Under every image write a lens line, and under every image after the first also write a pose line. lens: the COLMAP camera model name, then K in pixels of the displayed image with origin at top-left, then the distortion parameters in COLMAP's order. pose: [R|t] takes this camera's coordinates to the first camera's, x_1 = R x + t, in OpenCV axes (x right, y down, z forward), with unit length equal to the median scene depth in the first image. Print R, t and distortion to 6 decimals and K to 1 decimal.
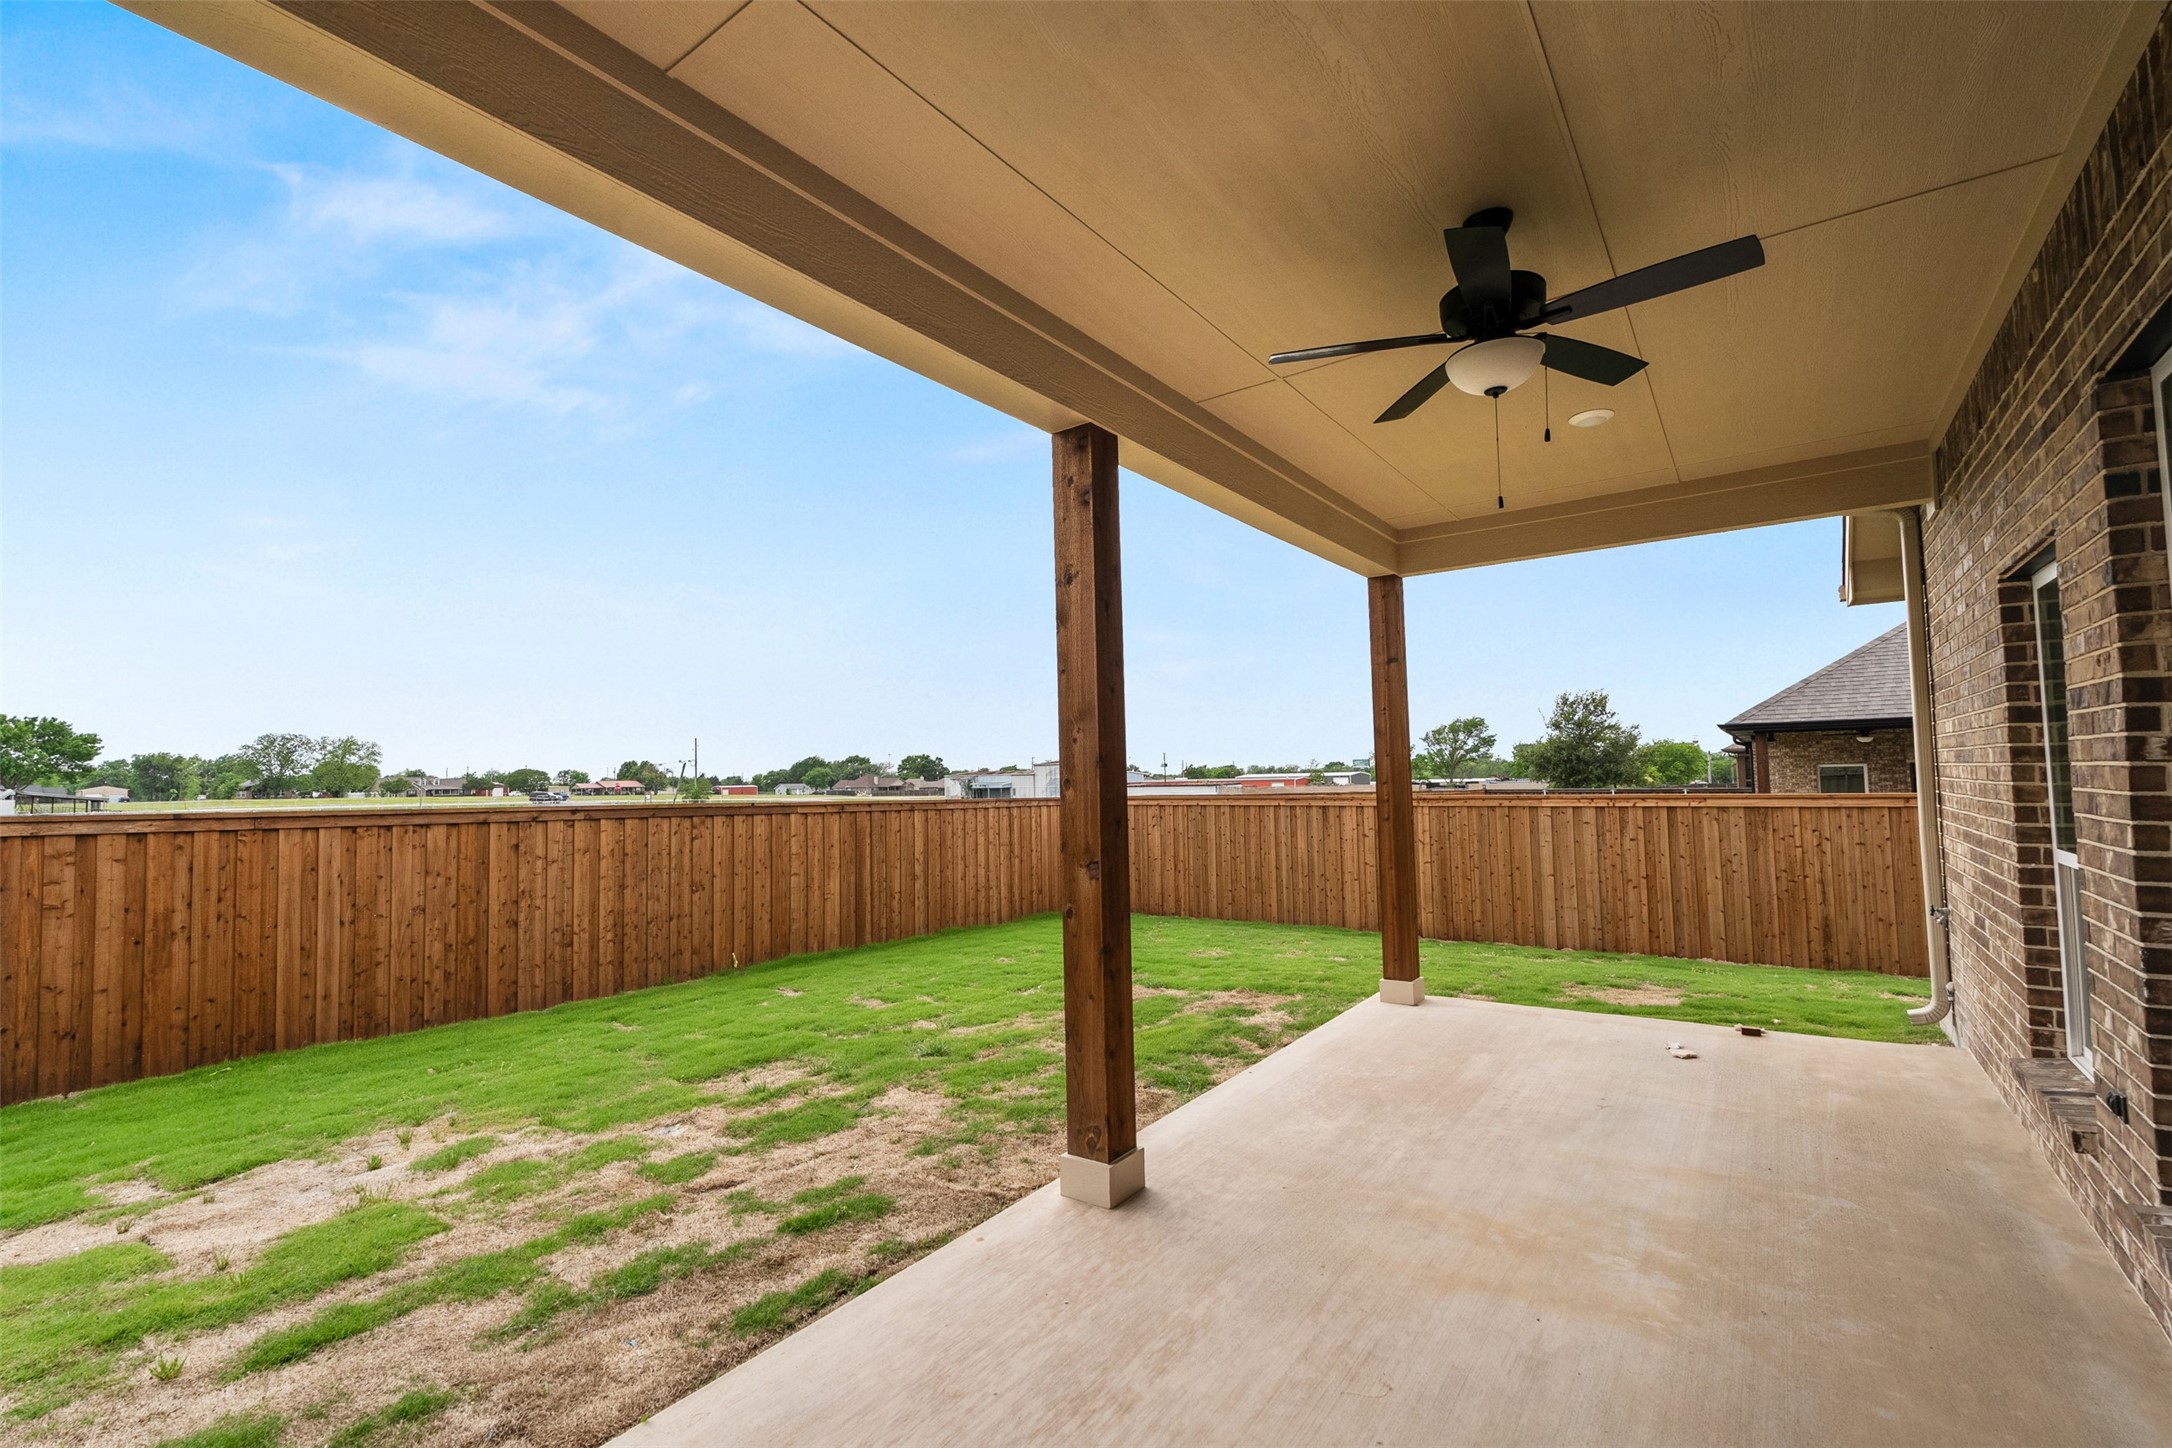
lens RADIAL K [[949.5, 0, 1081.7], [0, 949.5, 734.8], [0, 0, 1]] dist [-0.002337, -0.000204]
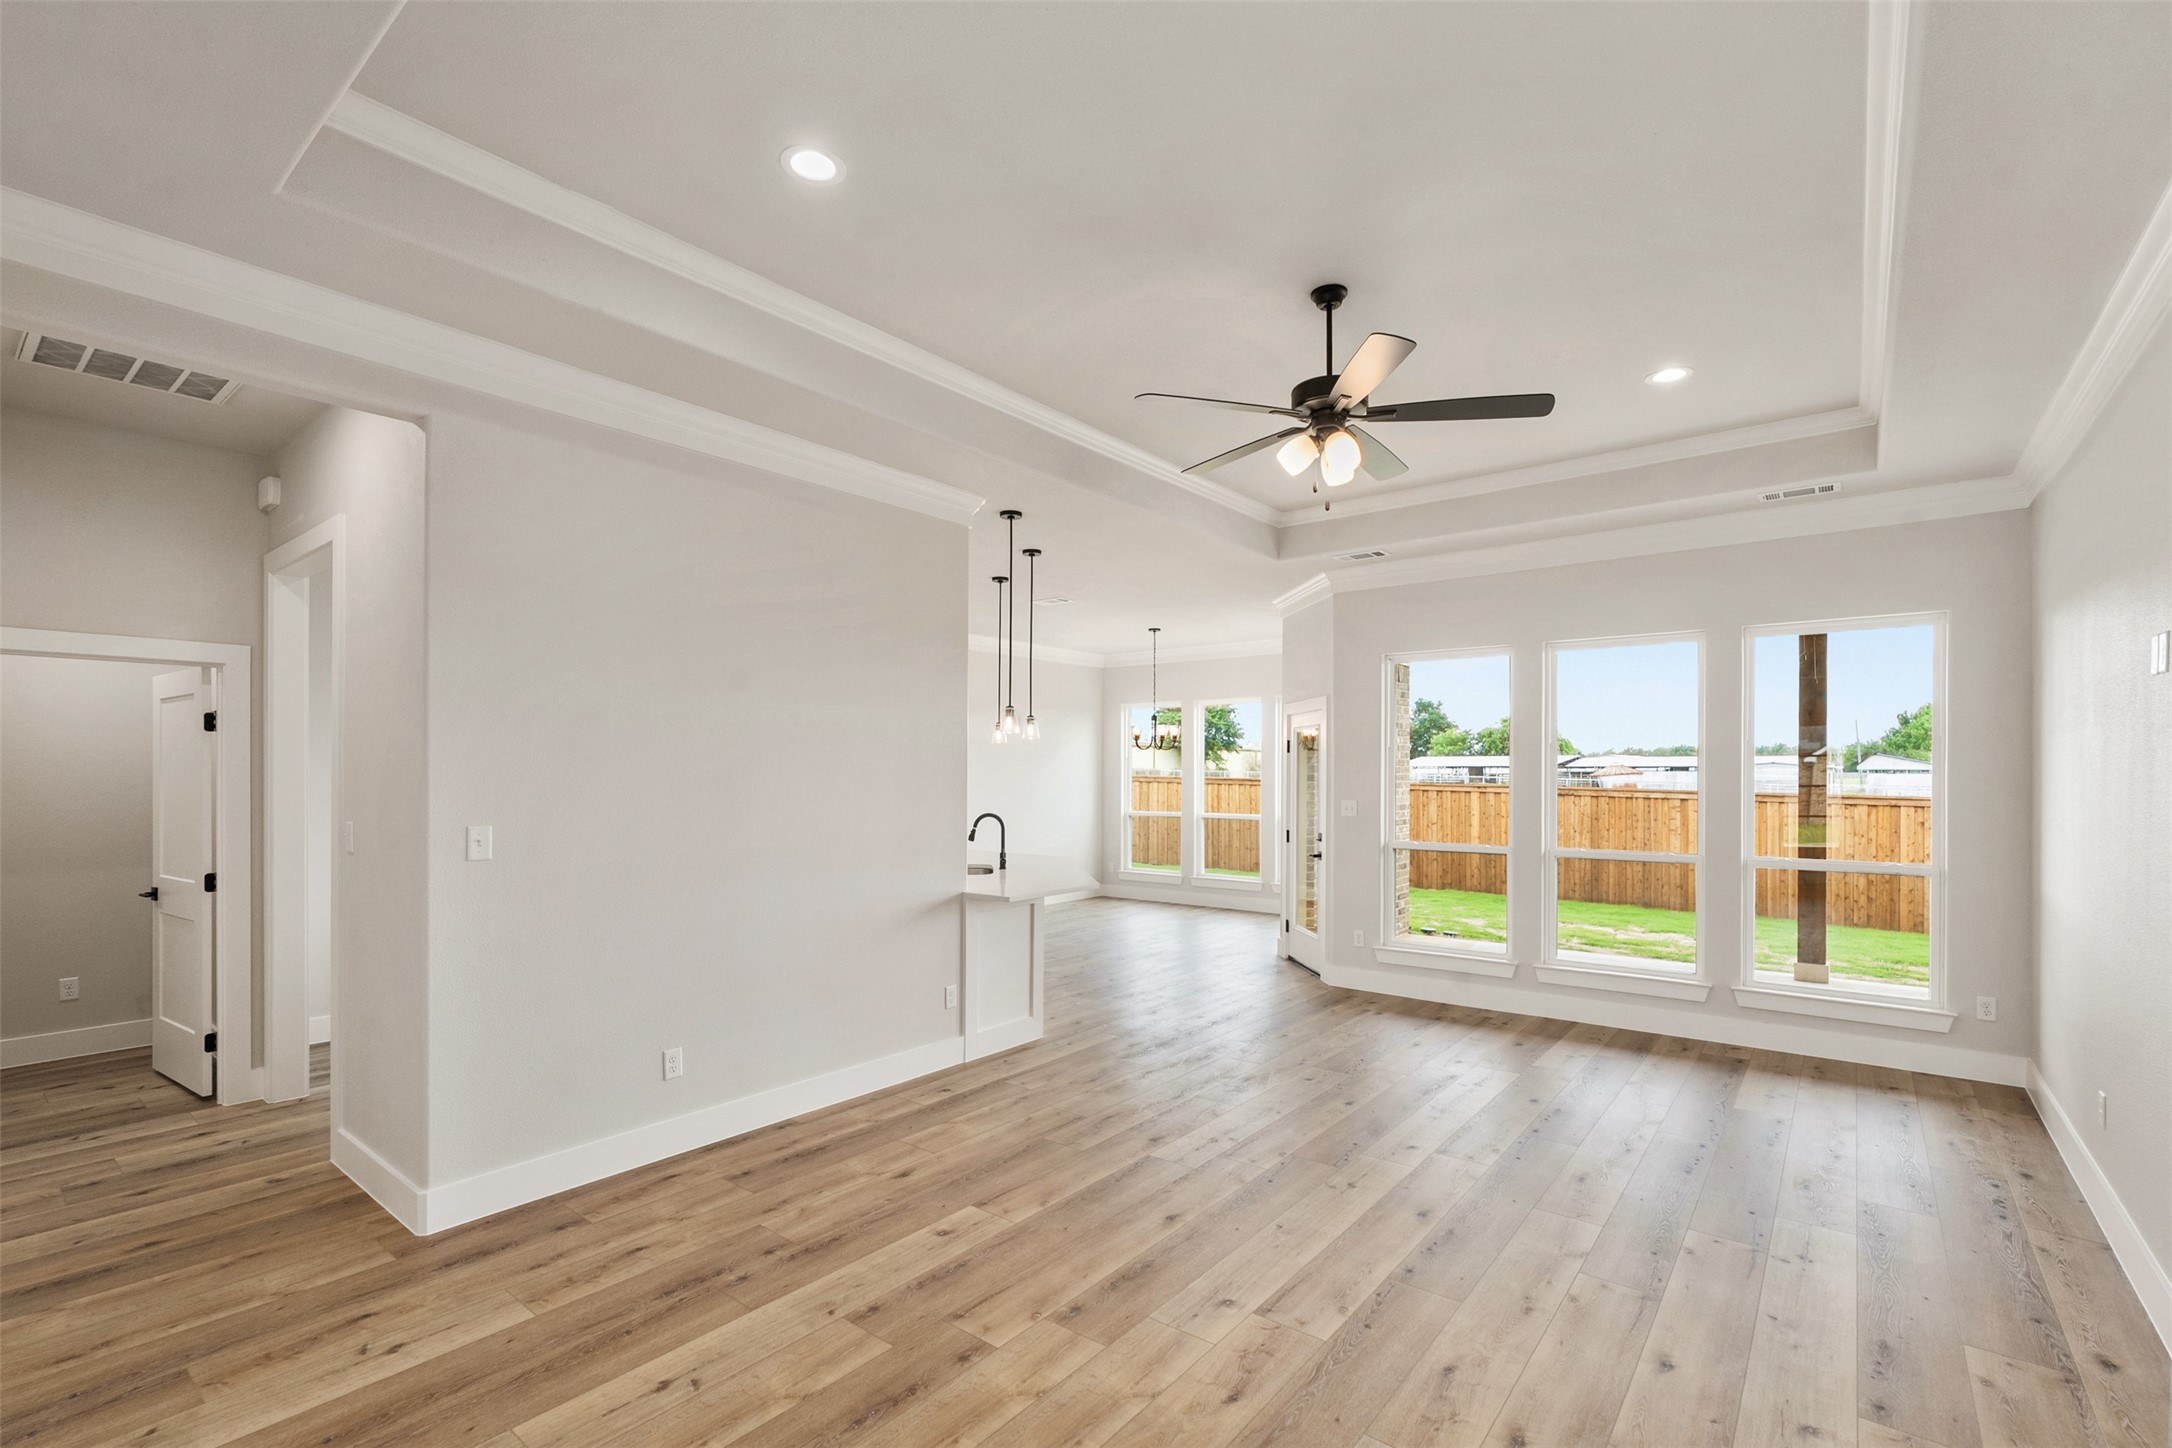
lens RADIAL K [[961.9, 0, 1090.4], [0, 961.9, 774.6], [0, 0, 1]] dist [-0.002288, -0.000544]
pose [[-0.036287, 0.025273, -0.999022, 0.868300], [0.043308, 0.998781, 0.023694, -0.046199], [0.998403, -0.042406, -0.037337, -0.217561]]
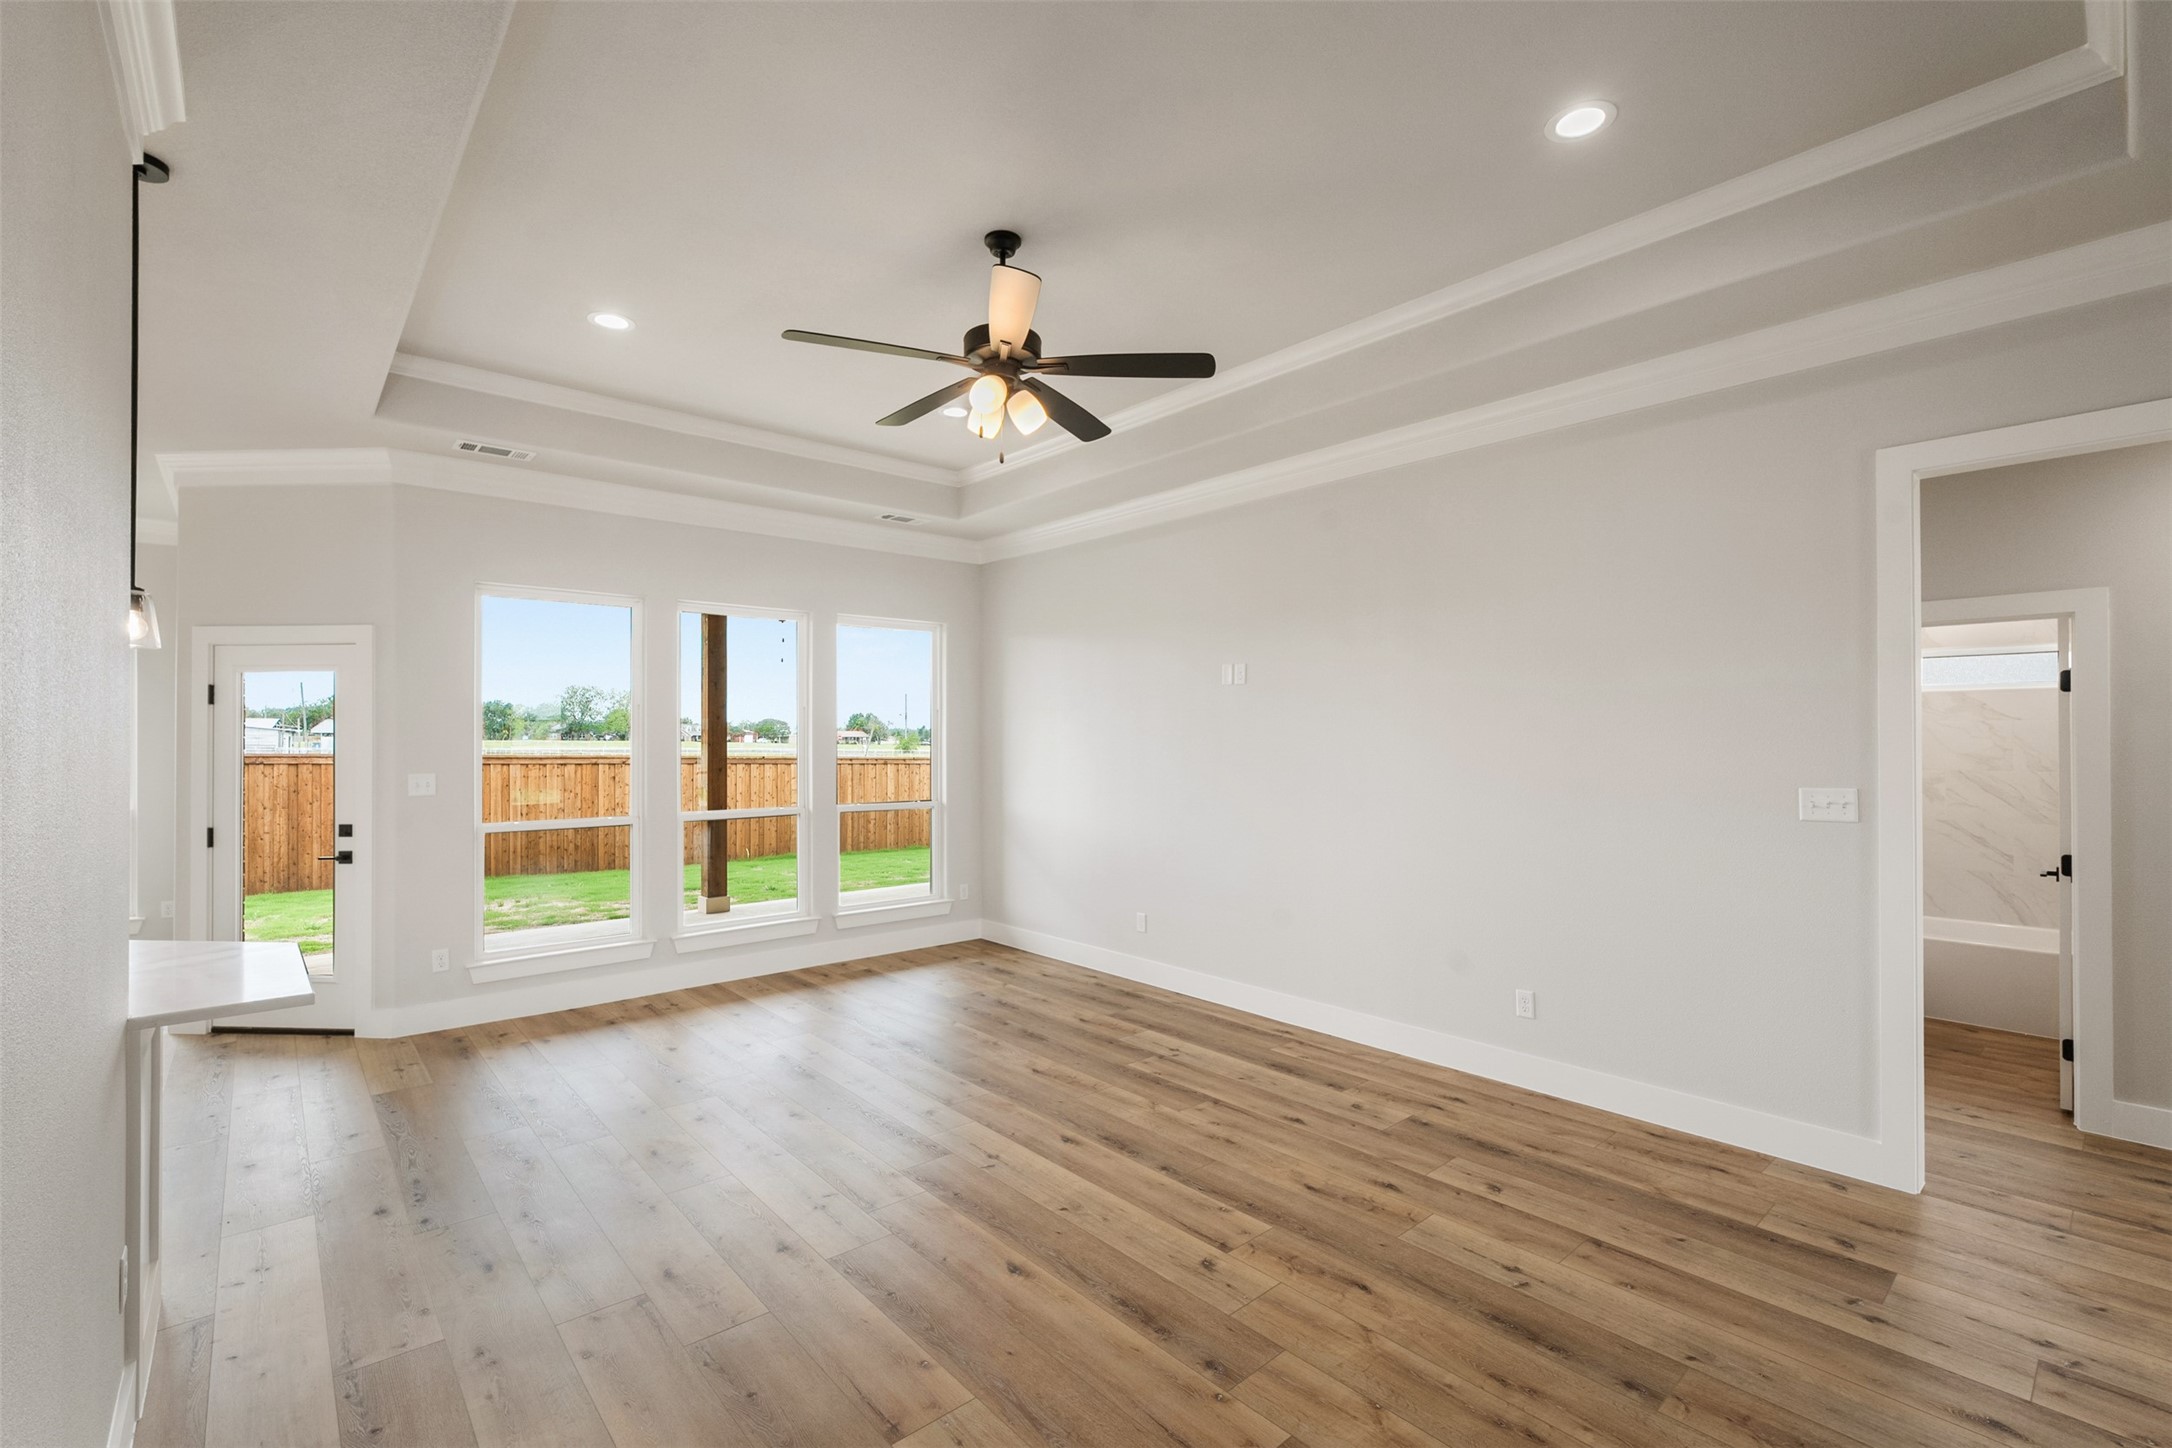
lens RADIAL K [[949.5, 0, 1081.7], [0, 949.5, 734.8], [0, 0, 1]] dist [-0.002337, -0.000204]
pose [[0.975698, 0.021596, -0.218052, 0.588030], [-0.011741, 0.998854, 0.046389, -0.050689], [0.218804, -0.042701, 0.974834, -0.488636]]
